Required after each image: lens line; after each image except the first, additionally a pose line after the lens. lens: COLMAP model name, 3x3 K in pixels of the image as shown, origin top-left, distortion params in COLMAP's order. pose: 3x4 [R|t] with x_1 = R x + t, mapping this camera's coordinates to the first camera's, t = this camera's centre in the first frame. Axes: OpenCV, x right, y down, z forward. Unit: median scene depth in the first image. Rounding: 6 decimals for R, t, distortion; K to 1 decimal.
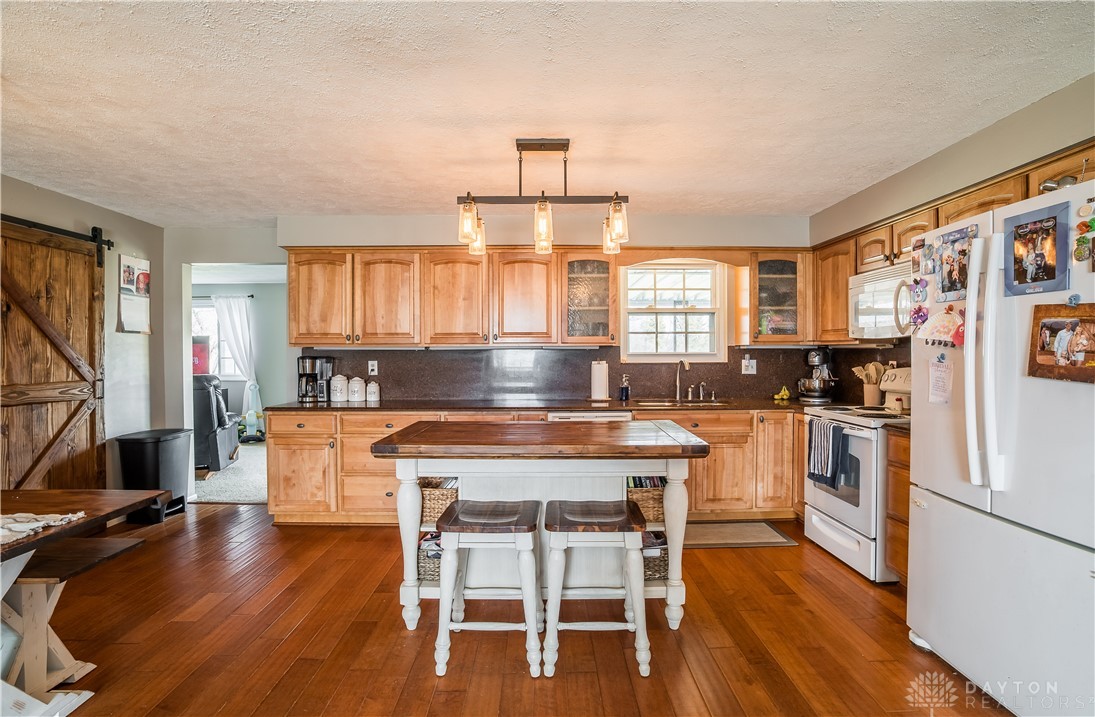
lens RADIAL K [[515.1, 0, 547.5], [0, 515.1, 358.5], [0, 0, 1]] dist [-0.070689, 0.028017]
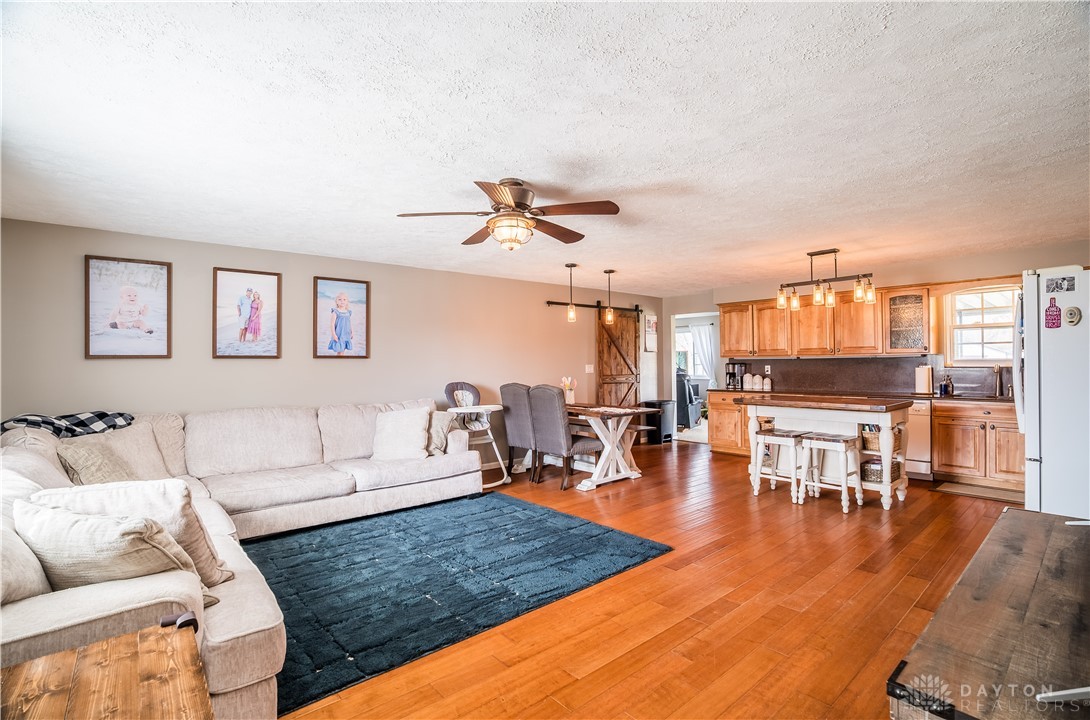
lens RADIAL K [[512.7, 0, 545.0], [0, 512.7, 360.0], [0, 0, 1]] dist [-0.070689, 0.028017]
pose [[0.632100, -0.009519, -0.774828, 0.532143], [-0.000109, 0.999923, -0.012373, 0.007804], [0.774887, 0.007906, 0.632051, -0.679905]]
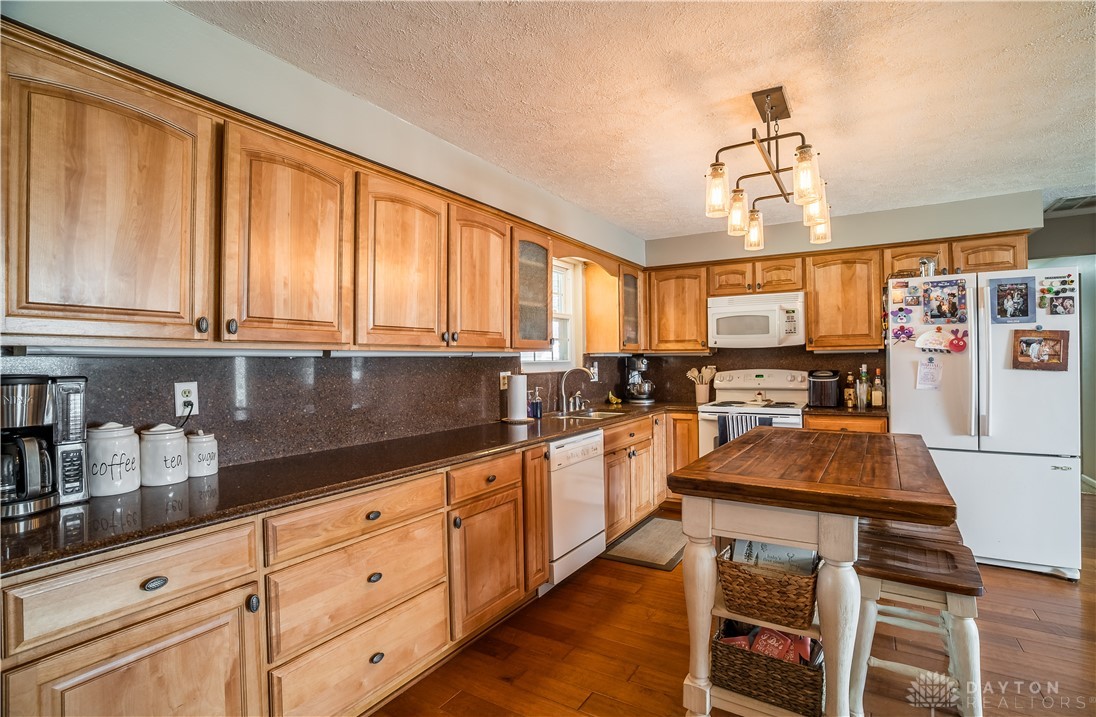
lens RADIAL K [[527.3, 0, 548.0], [0, 527.3, 358.5], [0, 0, 1]] dist [-0.016744, 0.000079]
pose [[0.524950, 0.000059, 0.851133, -0.605703], [0.019421, 0.999739, -0.012047, -0.004599], [-0.850911, 0.022854, 0.524812, 0.567270]]
